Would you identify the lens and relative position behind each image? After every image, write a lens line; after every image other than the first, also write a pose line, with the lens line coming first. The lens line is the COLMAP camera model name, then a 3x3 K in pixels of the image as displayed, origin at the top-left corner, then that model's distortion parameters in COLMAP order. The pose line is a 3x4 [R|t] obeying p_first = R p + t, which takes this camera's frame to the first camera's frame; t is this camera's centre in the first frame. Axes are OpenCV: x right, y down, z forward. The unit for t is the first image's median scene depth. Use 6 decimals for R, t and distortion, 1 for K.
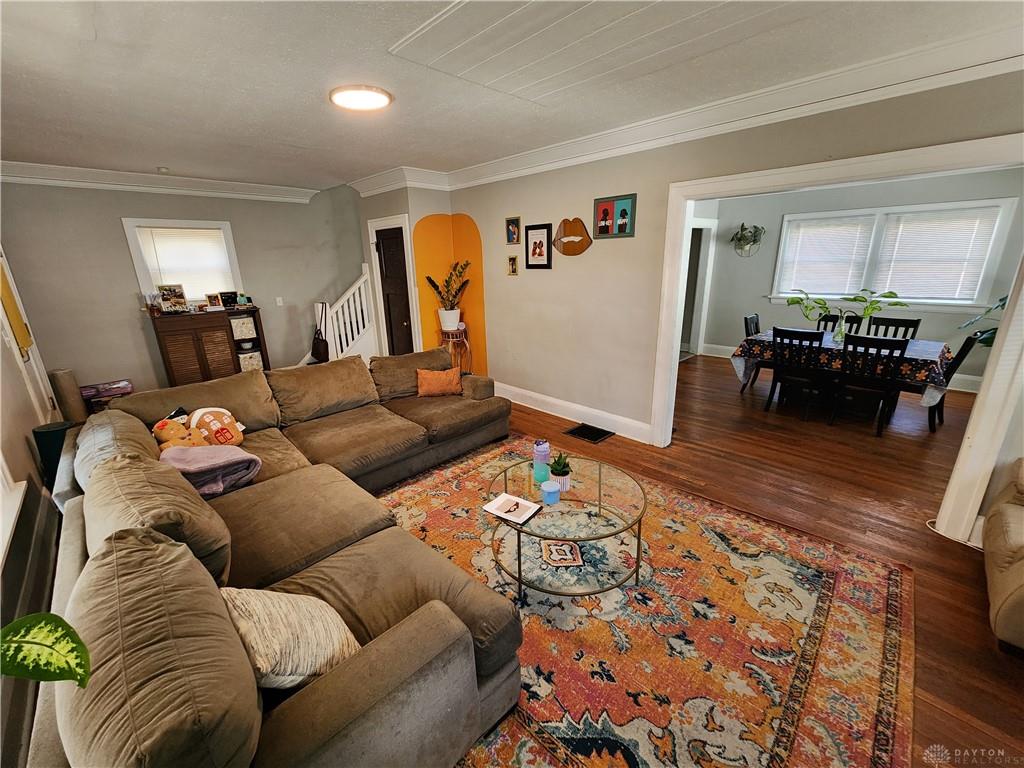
lens RADIAL K [[418.9, 0, 512.5], [0, 418.9, 383.4], [0, 0, 1]] dist [-0.000093, -0.000010]
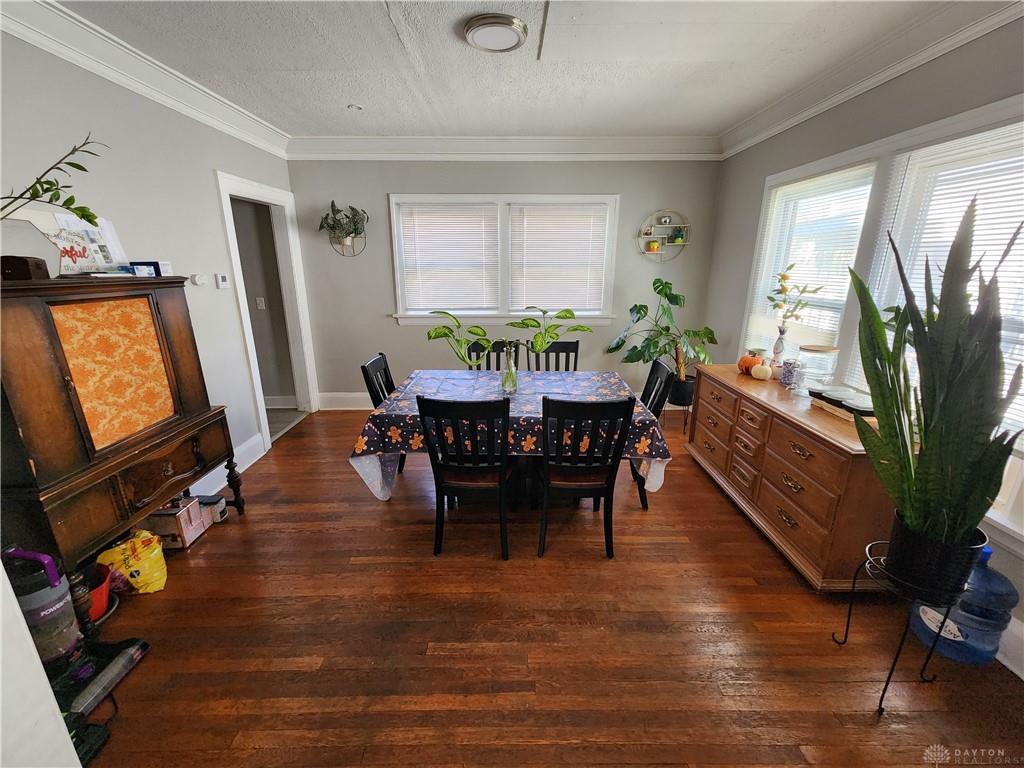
lens RADIAL K [[418.9, 0, 509.7], [0, 418.9, 387.3], [0, 0, 1]] dist [-0.000093, -0.000010]
pose [[0.693085, -0.181019, 0.697757, 0.215905], [0.190423, 0.979550, 0.064976, -0.089567], [-0.695250, 0.087835, 0.713381, 0.346414]]
